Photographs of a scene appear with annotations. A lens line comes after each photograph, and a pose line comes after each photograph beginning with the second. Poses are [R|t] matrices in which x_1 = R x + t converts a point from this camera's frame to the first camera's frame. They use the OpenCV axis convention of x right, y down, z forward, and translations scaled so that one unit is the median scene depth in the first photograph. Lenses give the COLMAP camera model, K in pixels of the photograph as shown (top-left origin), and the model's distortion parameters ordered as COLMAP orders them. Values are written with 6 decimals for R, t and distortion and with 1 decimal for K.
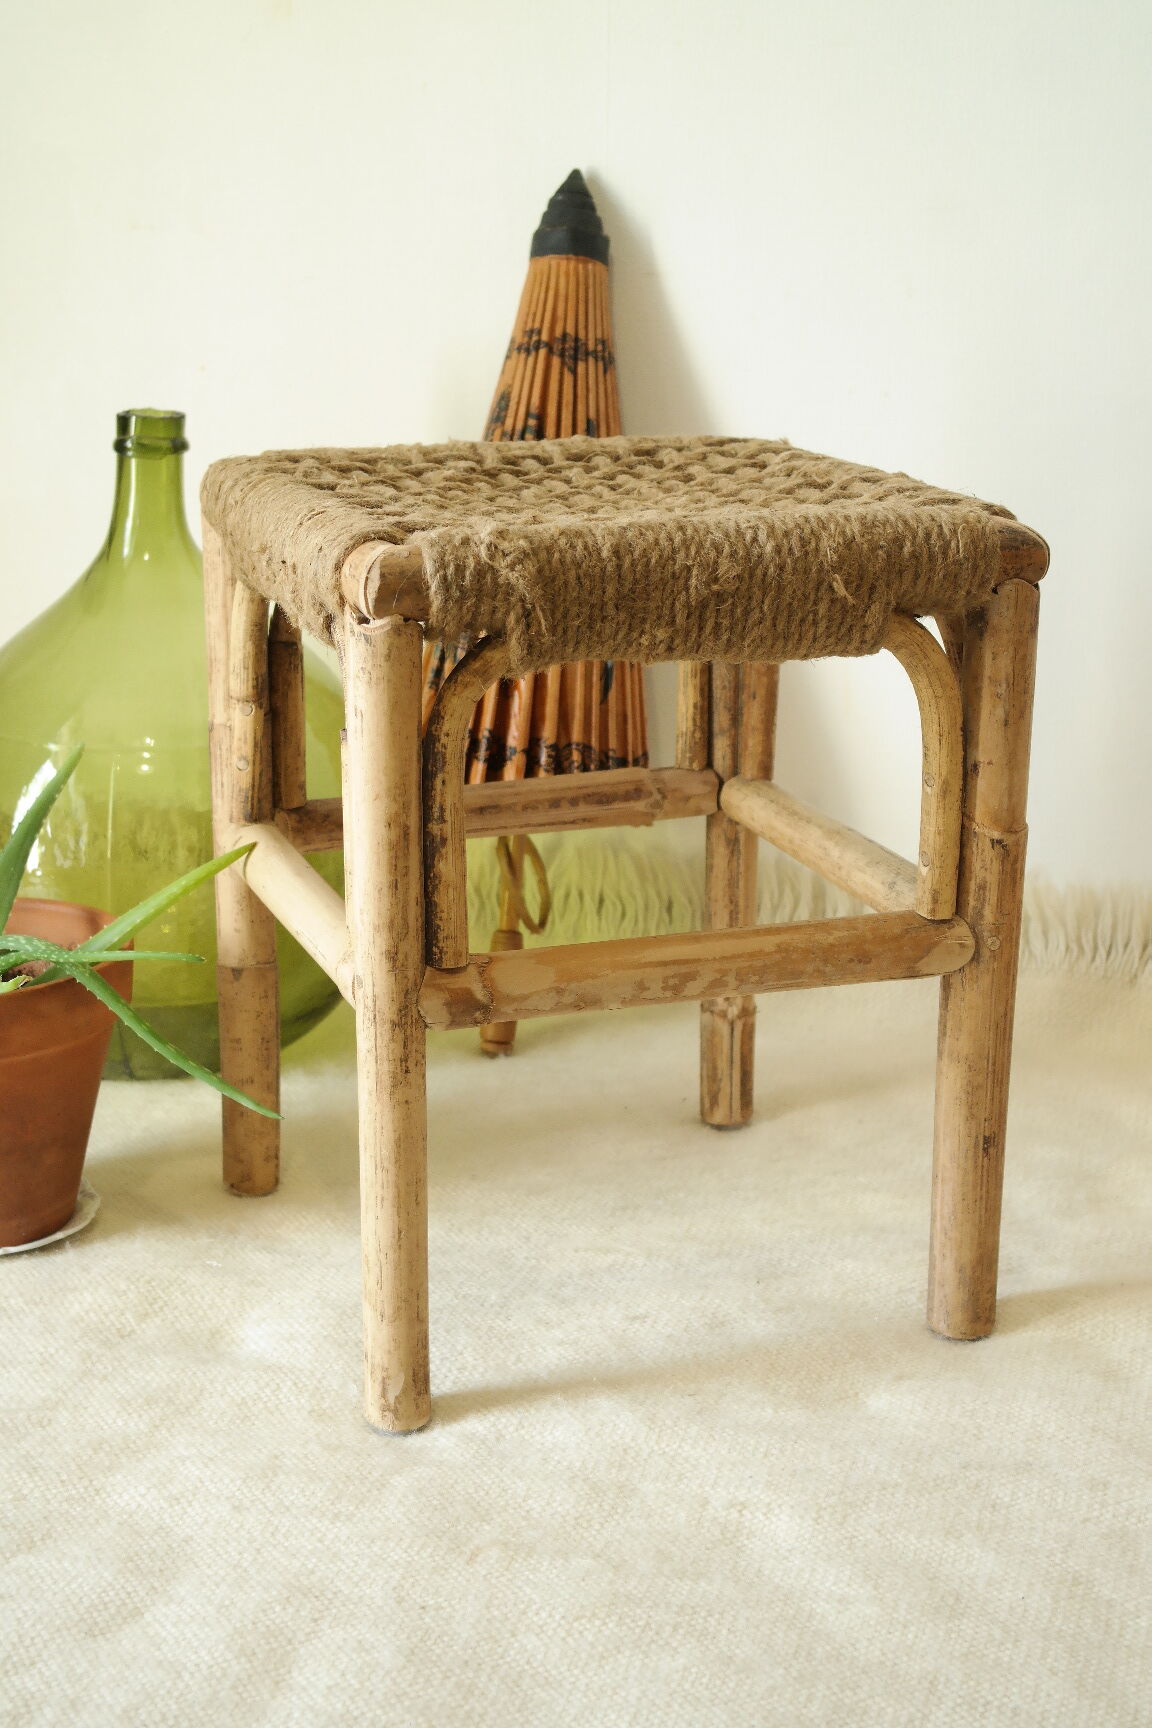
lens RADIAL K [[2536.1, 0, 581.5], [0, 2536.1, 793.4], [0, 0, 1]] dist [-0.031244, -0.054255]
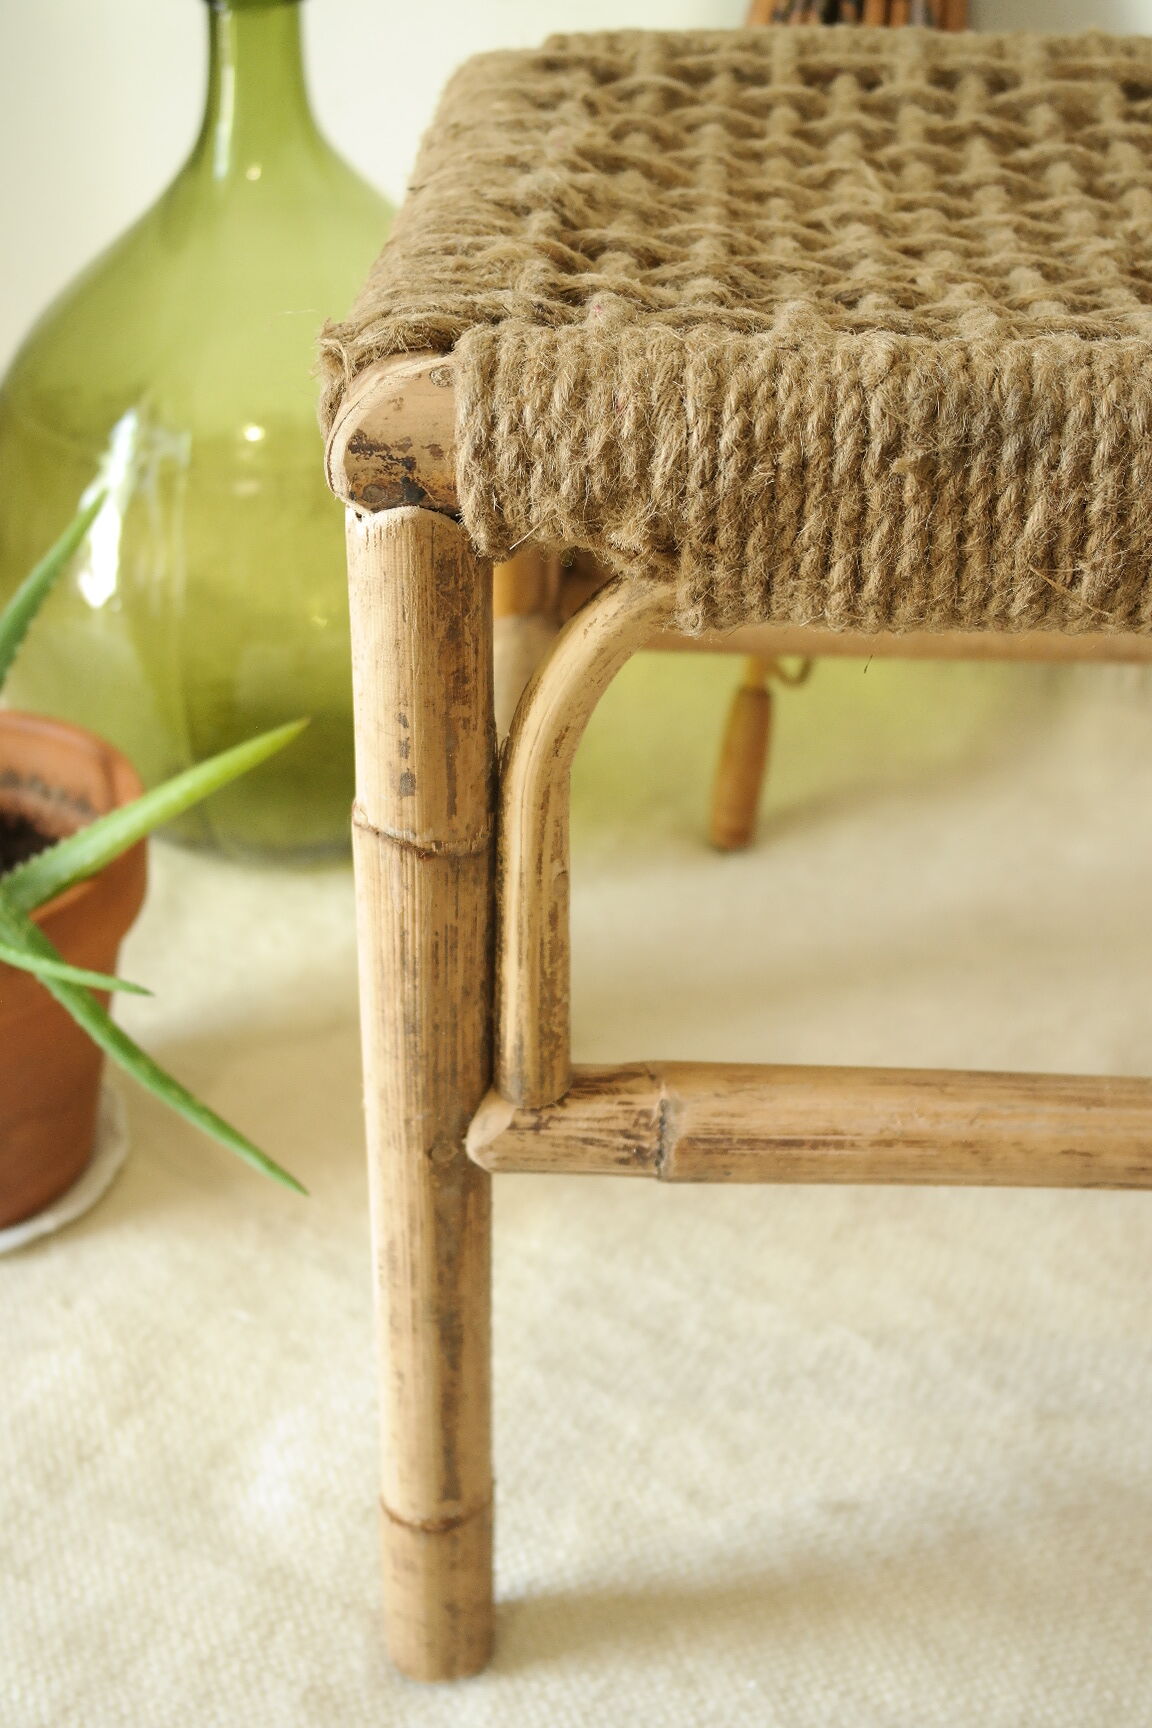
lens RADIAL K [[2203.9, 0, 576.0], [0, 2203.9, 864.0], [0, 0, 1]] dist [0.022100, 0.052716]
pose [[0.986051, 0.080994, -0.145407, 0.022643], [-0.036130, 0.956941, 0.288025, -0.108737], [0.162474, -0.278754, 0.946519, 0.470313]]
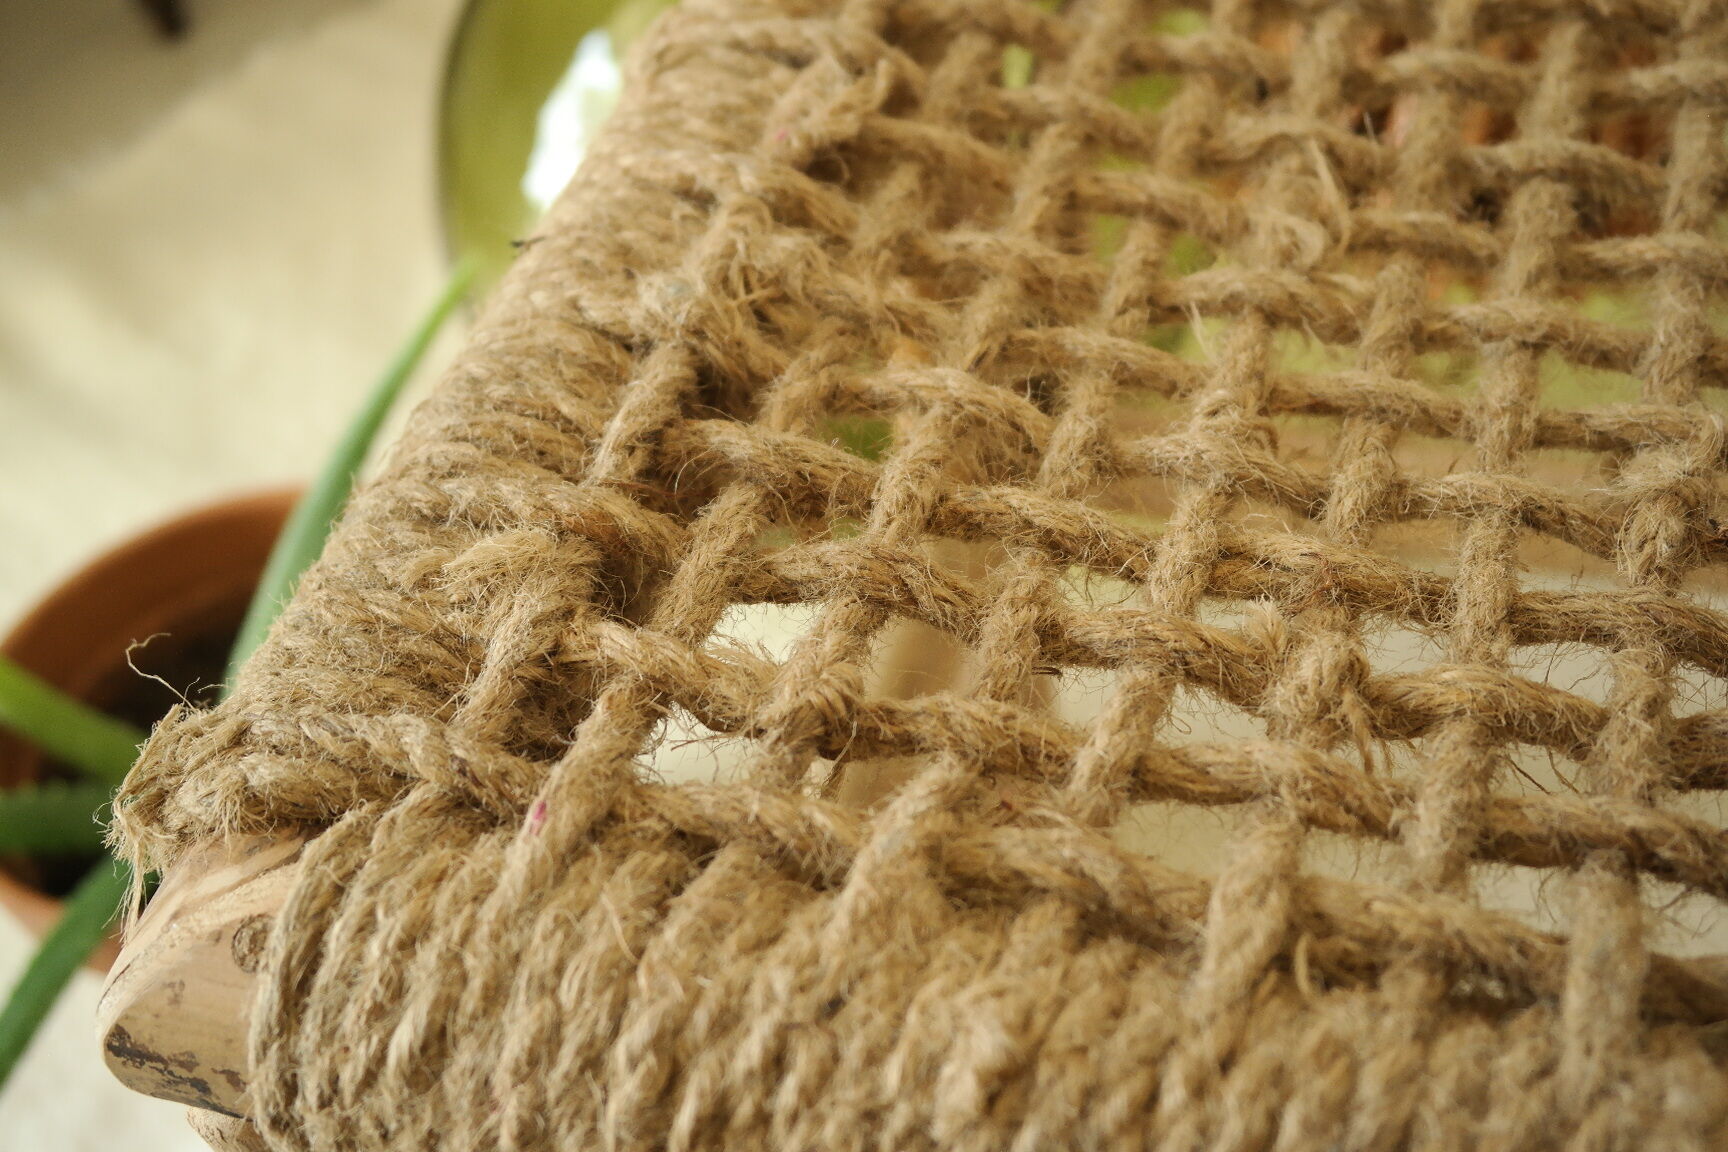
lens RADIAL K [[2145.1, 0, 864.0], [0, 2145.1, 576.0], [0, 0, 1]] dist [-0.010906, -0.061798]
pose [[0.905315, 0.203081, -0.373045, 0.080113], [0.024072, 0.852345, 0.522426, -0.261284], [0.424058, -0.481940, 0.766752, 0.830510]]
